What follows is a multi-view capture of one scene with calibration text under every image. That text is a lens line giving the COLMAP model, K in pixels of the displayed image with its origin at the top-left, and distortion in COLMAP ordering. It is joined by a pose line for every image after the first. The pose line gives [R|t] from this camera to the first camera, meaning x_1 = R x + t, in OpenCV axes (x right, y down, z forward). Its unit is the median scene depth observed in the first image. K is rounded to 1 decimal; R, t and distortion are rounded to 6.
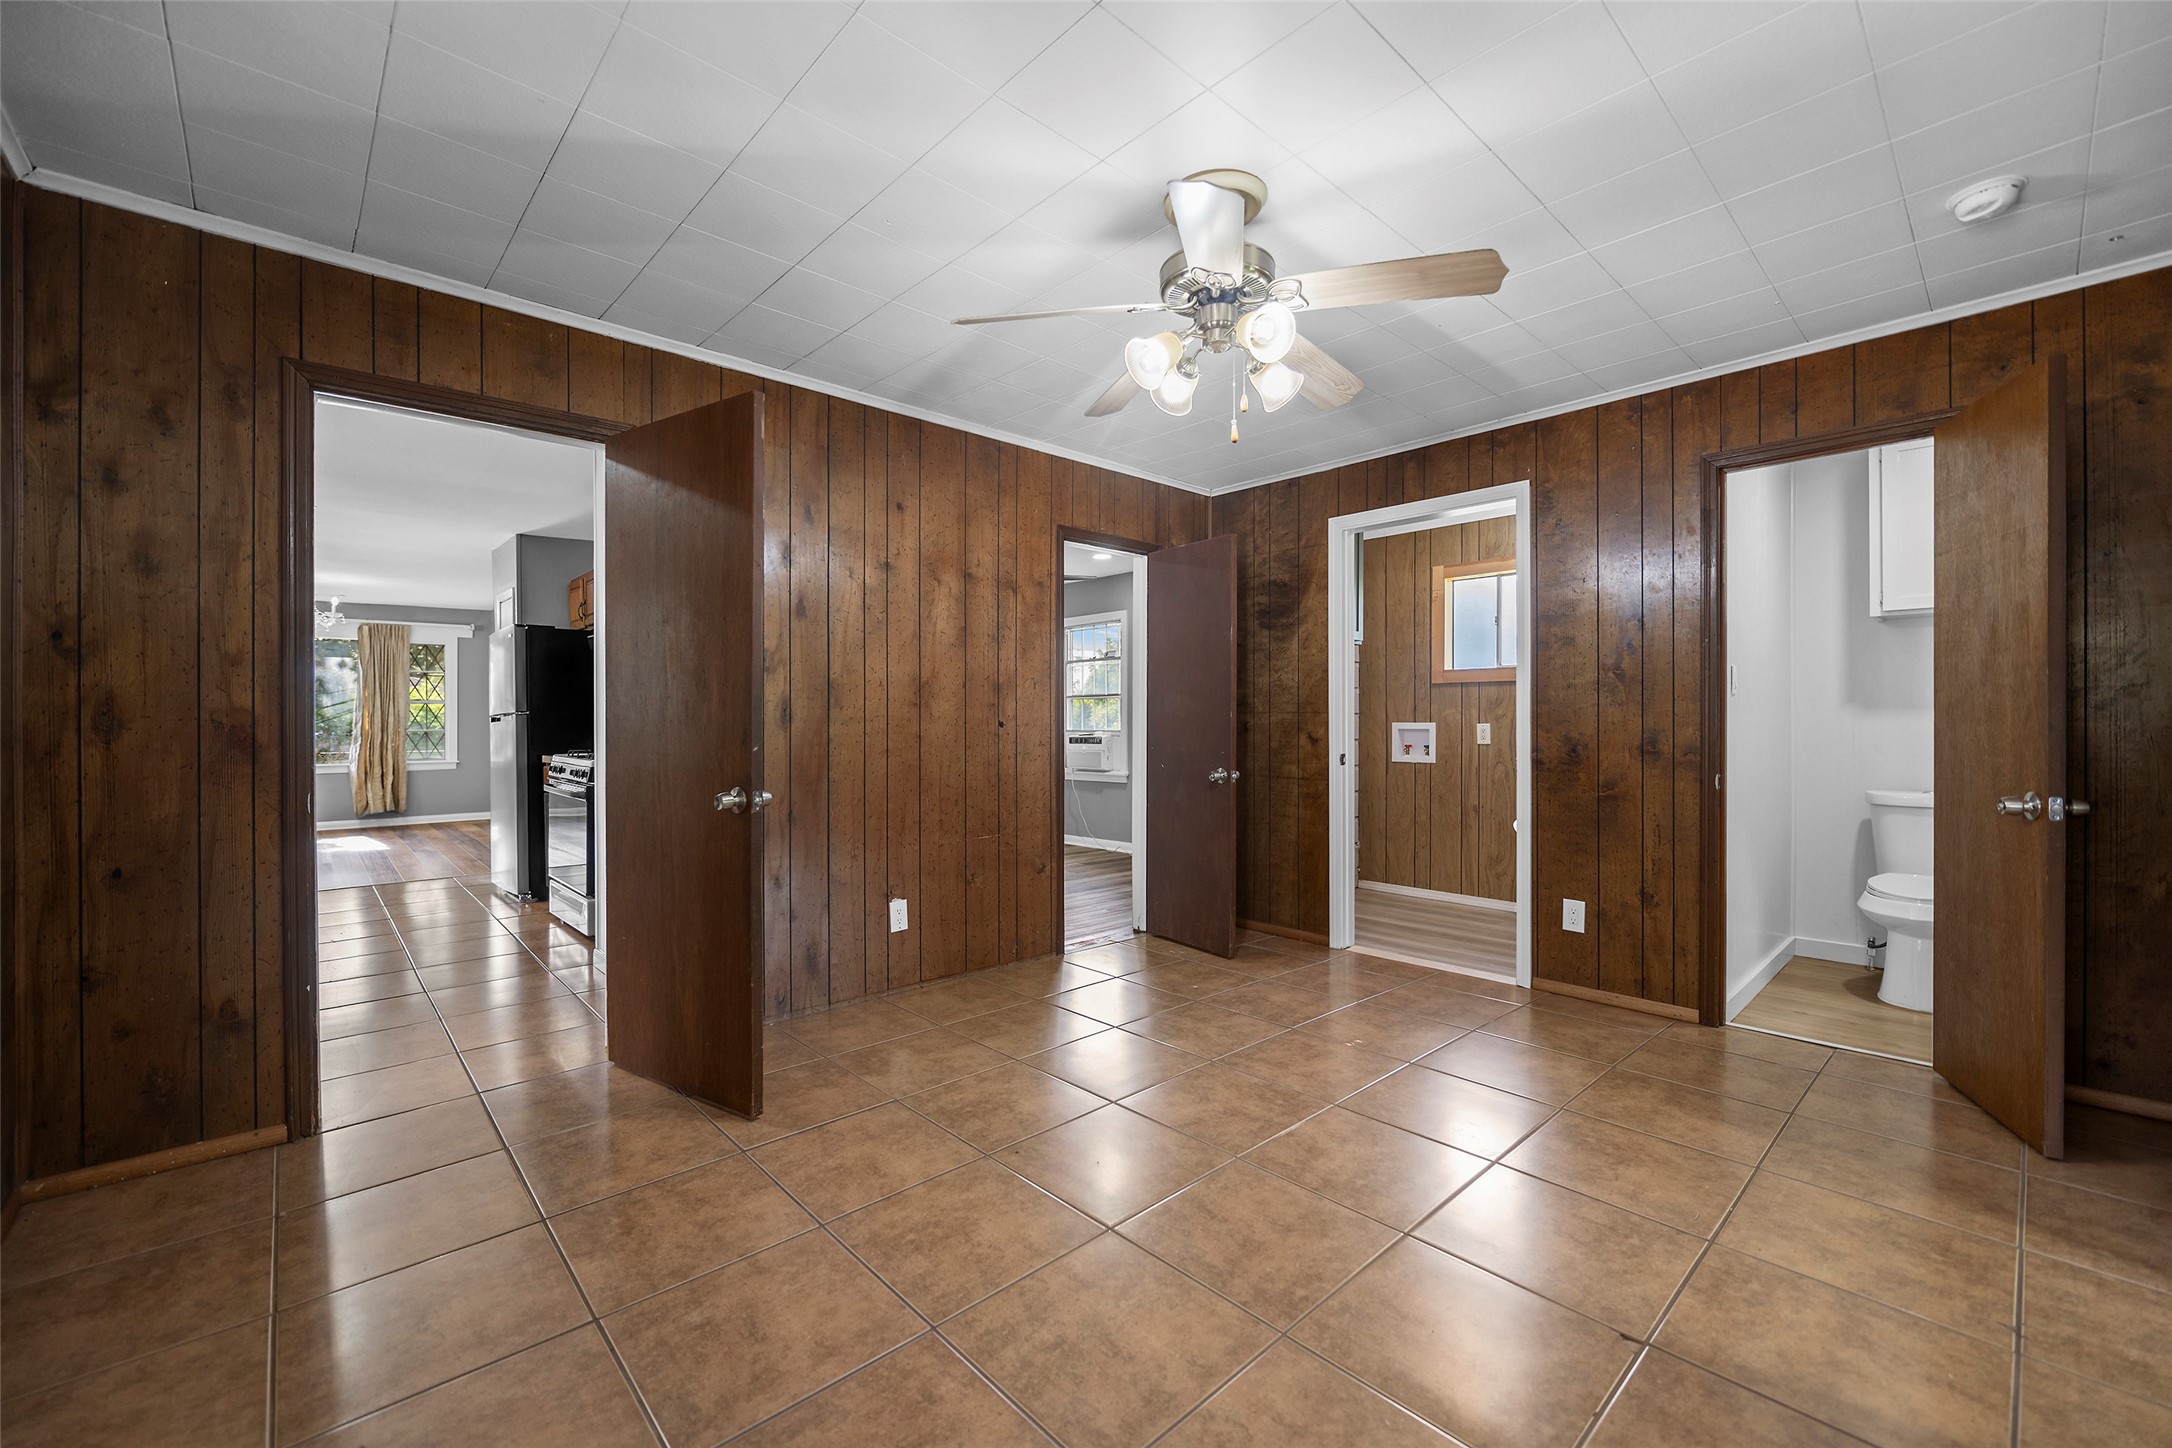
lens RADIAL K [[882.8, 0, 1084.6], [0, 882.8, 714.0], [0, 0, 1]] dist [-0.001952, -0.000057]
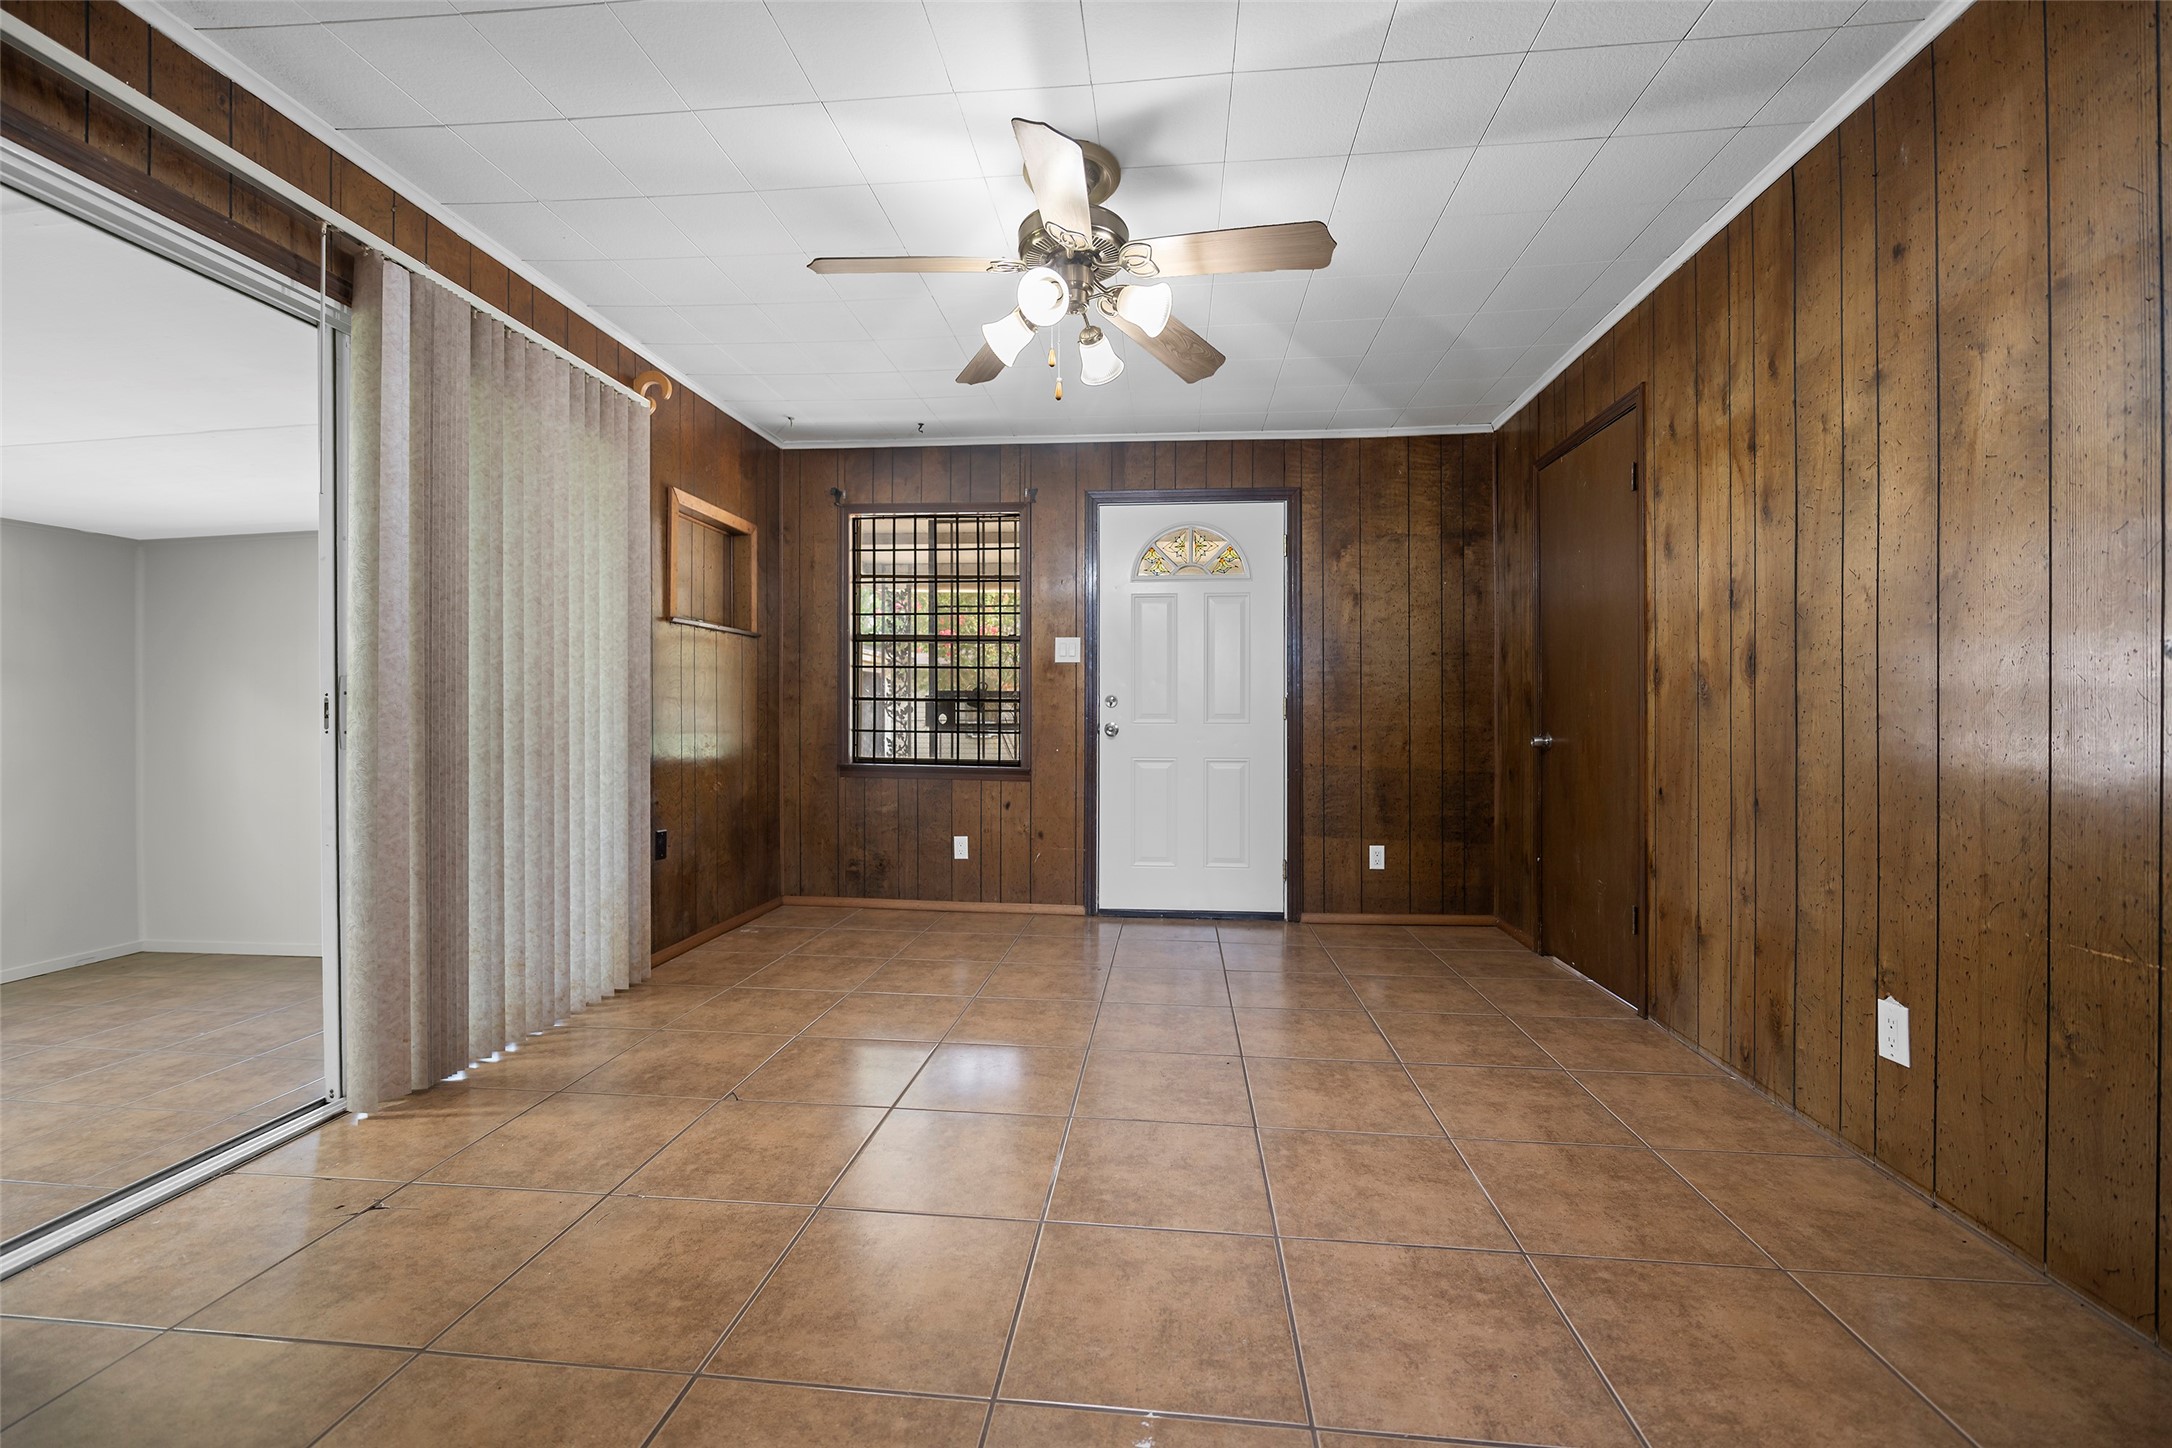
lens RADIAL K [[882.8, 0, 1091.8], [0, 882.8, 723.3], [0, 0, 1]] dist [-0.001952, -0.000057]
pose [[-0.746551, 0.003964, -0.665316, 0.845270], [0.004246, 0.999990, 0.001193, 0.071366], [0.665314, -0.001934, -0.746561, 1.836810]]
